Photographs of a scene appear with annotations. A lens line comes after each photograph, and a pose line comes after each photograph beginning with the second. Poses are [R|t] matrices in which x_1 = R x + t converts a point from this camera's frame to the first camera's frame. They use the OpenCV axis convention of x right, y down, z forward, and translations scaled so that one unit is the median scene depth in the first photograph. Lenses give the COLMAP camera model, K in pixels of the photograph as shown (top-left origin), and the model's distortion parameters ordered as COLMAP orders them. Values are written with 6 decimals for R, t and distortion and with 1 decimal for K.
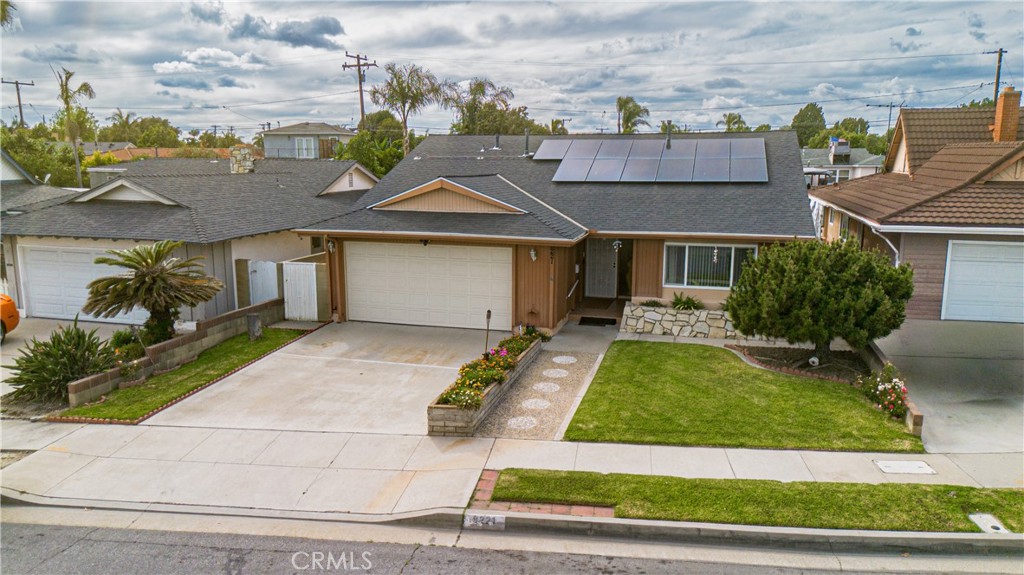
lens RADIAL K [[709.8, 0, 519.2], [0, 709.8, 288.2], [0, 0, 1]] dist [0.025724, -0.006202]
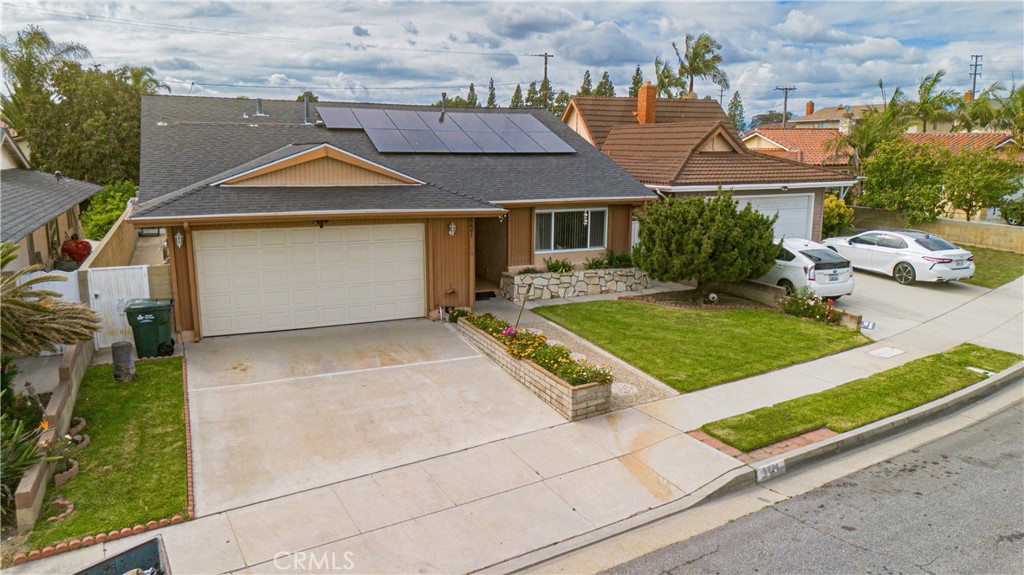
lens RADIAL K [[709.8, 0, 519.2], [0, 709.8, 288.2], [0, 0, 1]] dist [0.025724, -0.006202]
pose [[0.773229, -0.120635, 0.622546, -0.620228], [0.110525, 0.992349, 0.055017, -0.014897], [-0.624420, 0.026266, 0.780647, 0.289112]]
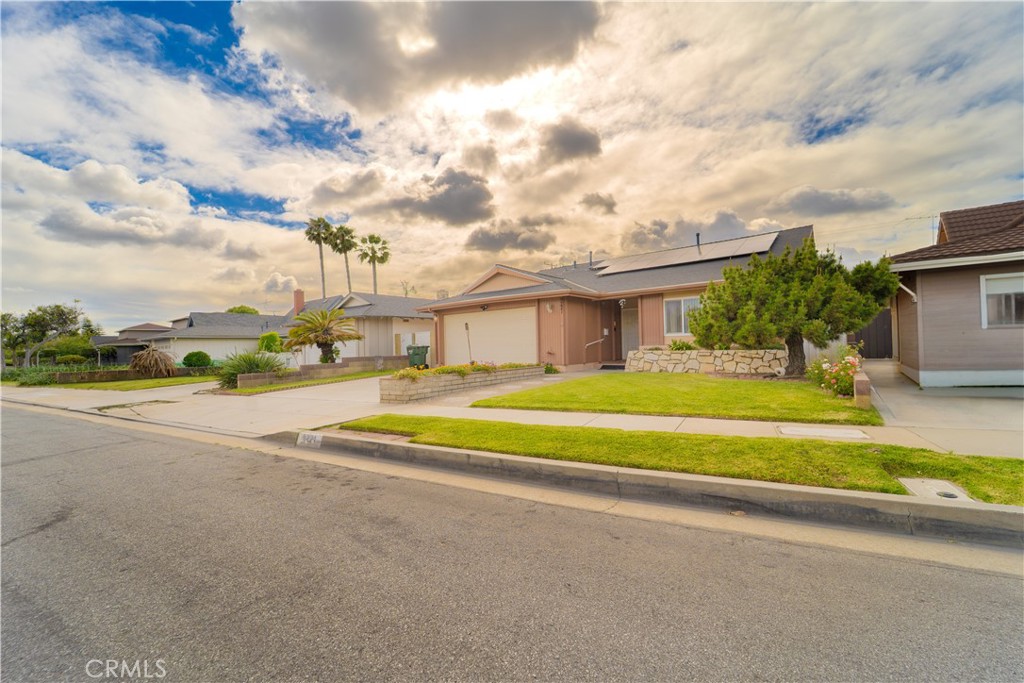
lens RADIAL K [[404.9, 0, 516.3], [0, 404.9, 337.5], [0, 0, 1]] dist [-0.000121, -0.000073]
pose [[0.915660, -0.035603, -0.400374, 0.333152], [-0.048060, 0.979227, -0.196991, 0.198356], [0.399070, 0.199619, 0.894927, 0.388746]]
